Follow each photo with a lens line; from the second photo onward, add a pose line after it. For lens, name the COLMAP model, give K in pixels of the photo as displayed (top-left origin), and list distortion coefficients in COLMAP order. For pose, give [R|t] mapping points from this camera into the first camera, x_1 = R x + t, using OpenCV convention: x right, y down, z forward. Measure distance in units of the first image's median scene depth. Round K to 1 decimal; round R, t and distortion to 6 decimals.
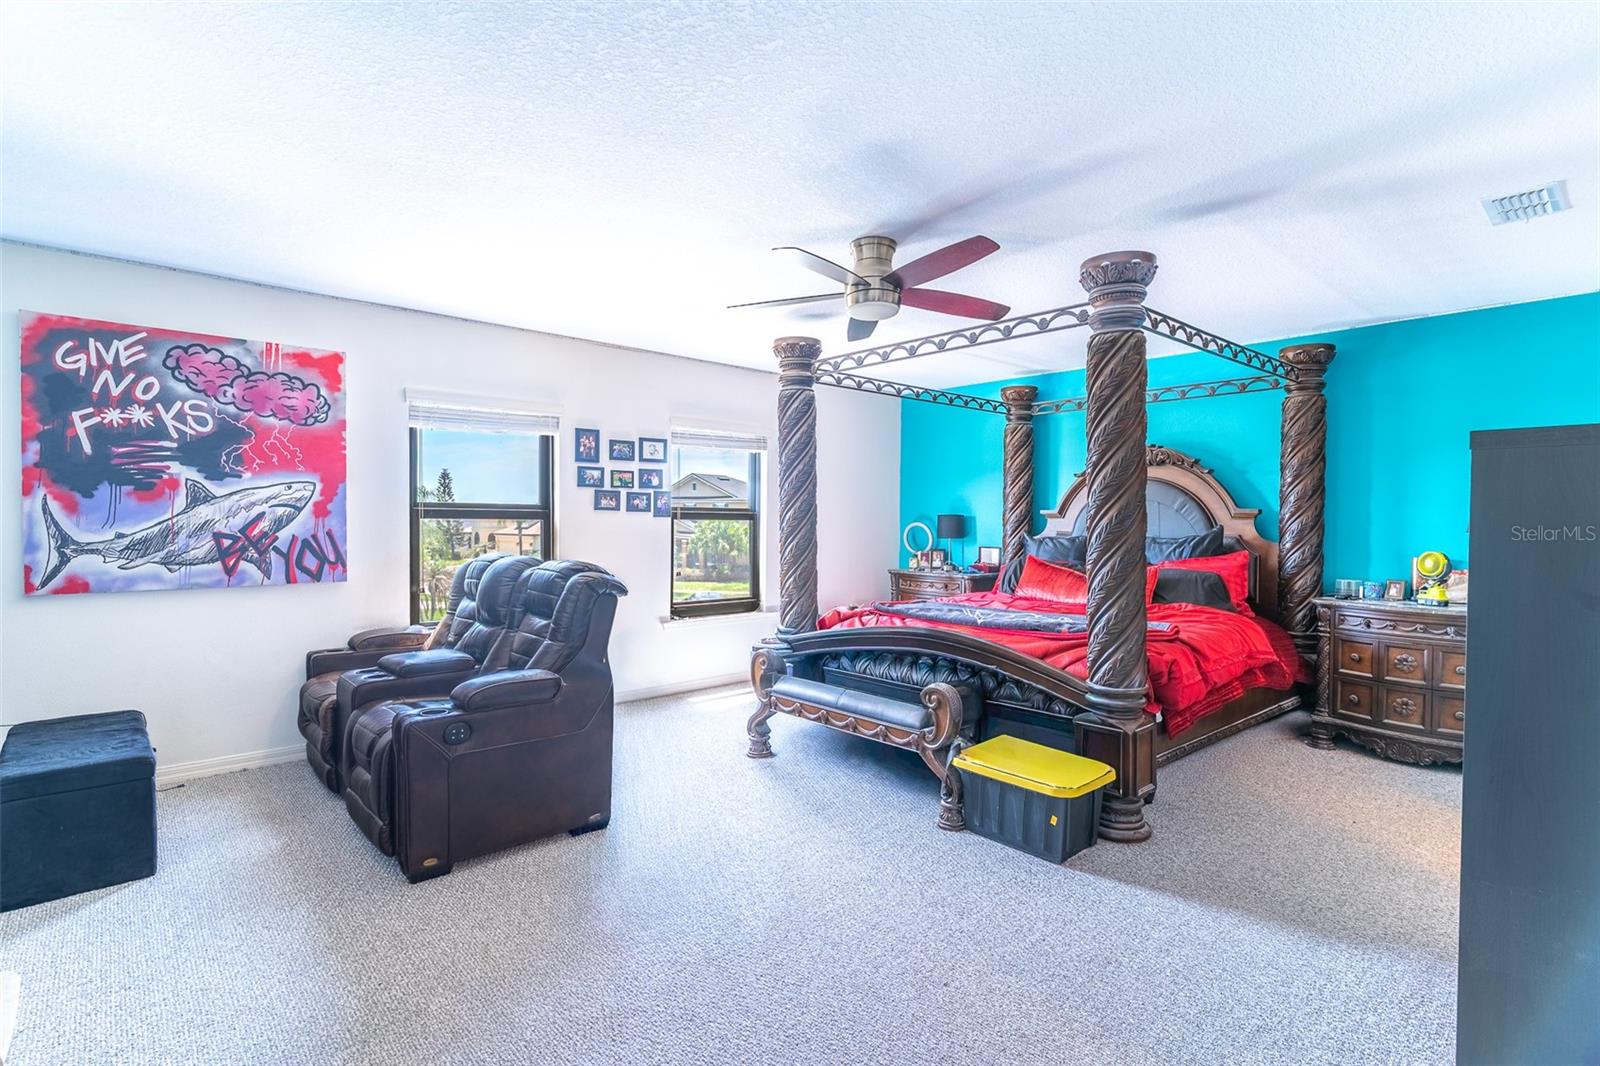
lens RADIAL K [[768.5, 0, 799.1], [0, 768.5, 528.7], [0, 0, 1]] dist [0.006086, 0.000866]
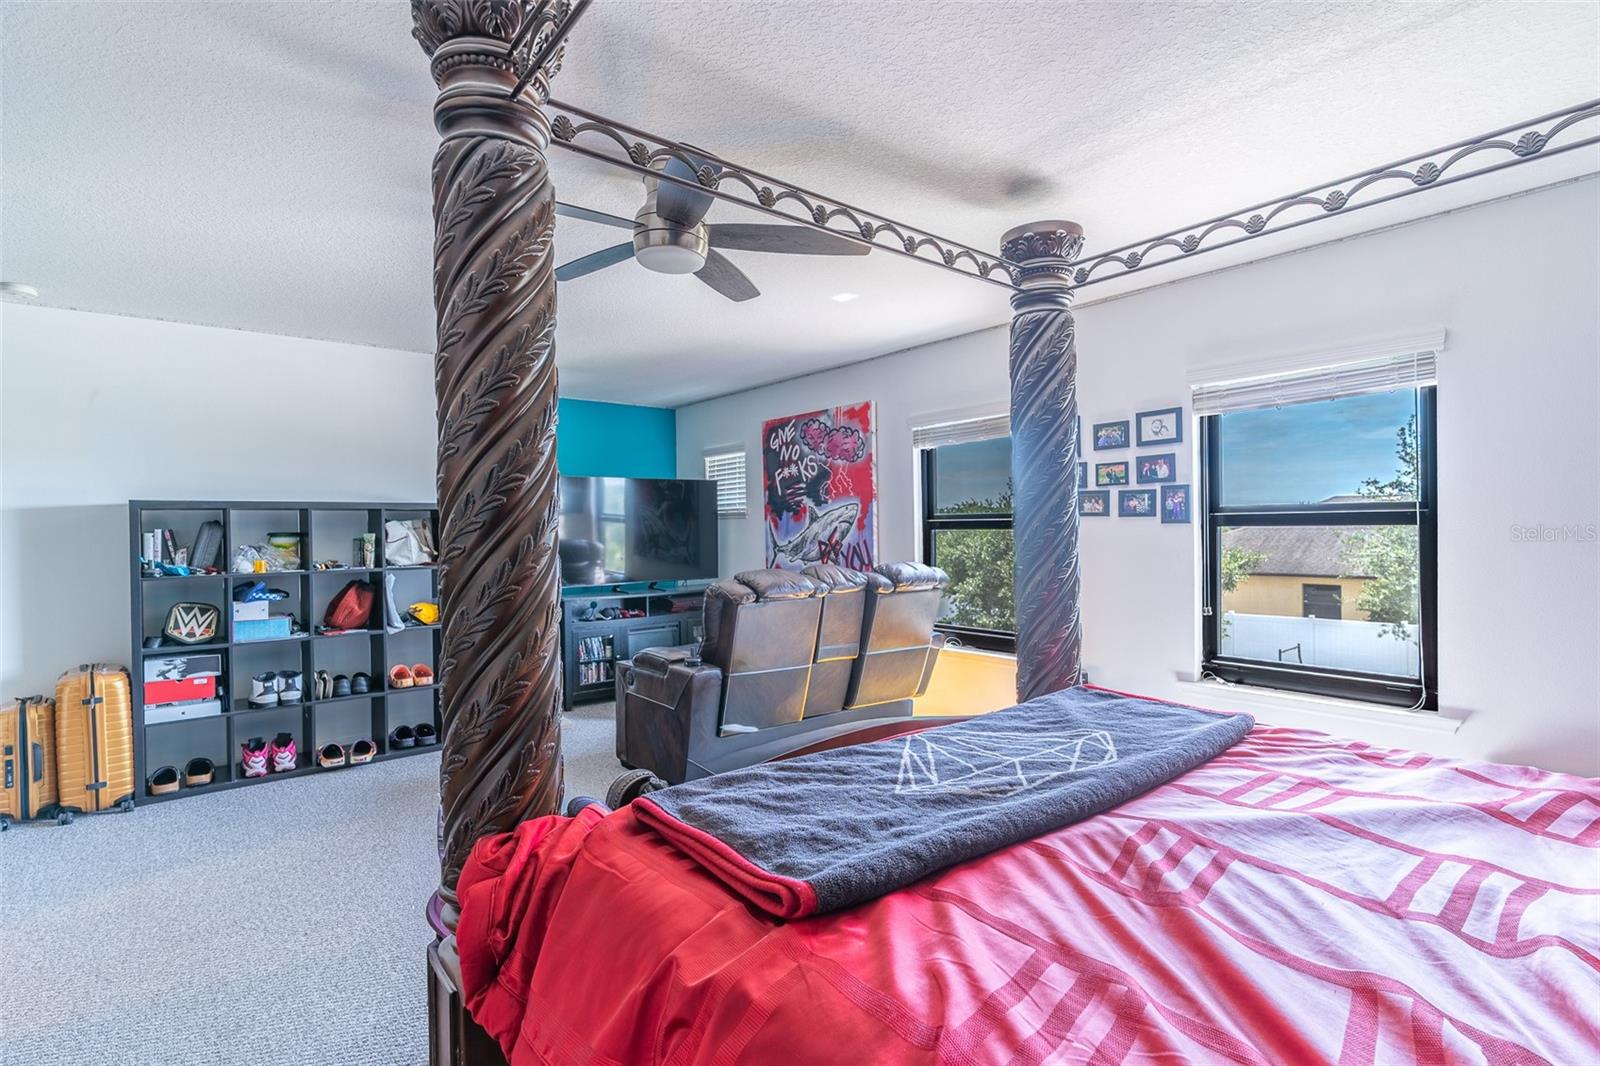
lens RADIAL K [[768.5, 0, 799.4], [0, 768.5, 540.4], [0, 0, 1]] dist [0.006086, 0.000866]
pose [[-0.035993, 0.006253, -0.999332, 0.697198], [-0.001945, 0.999978, 0.006327, -0.004887], [0.999350, 0.002172, -0.035981, 0.942106]]
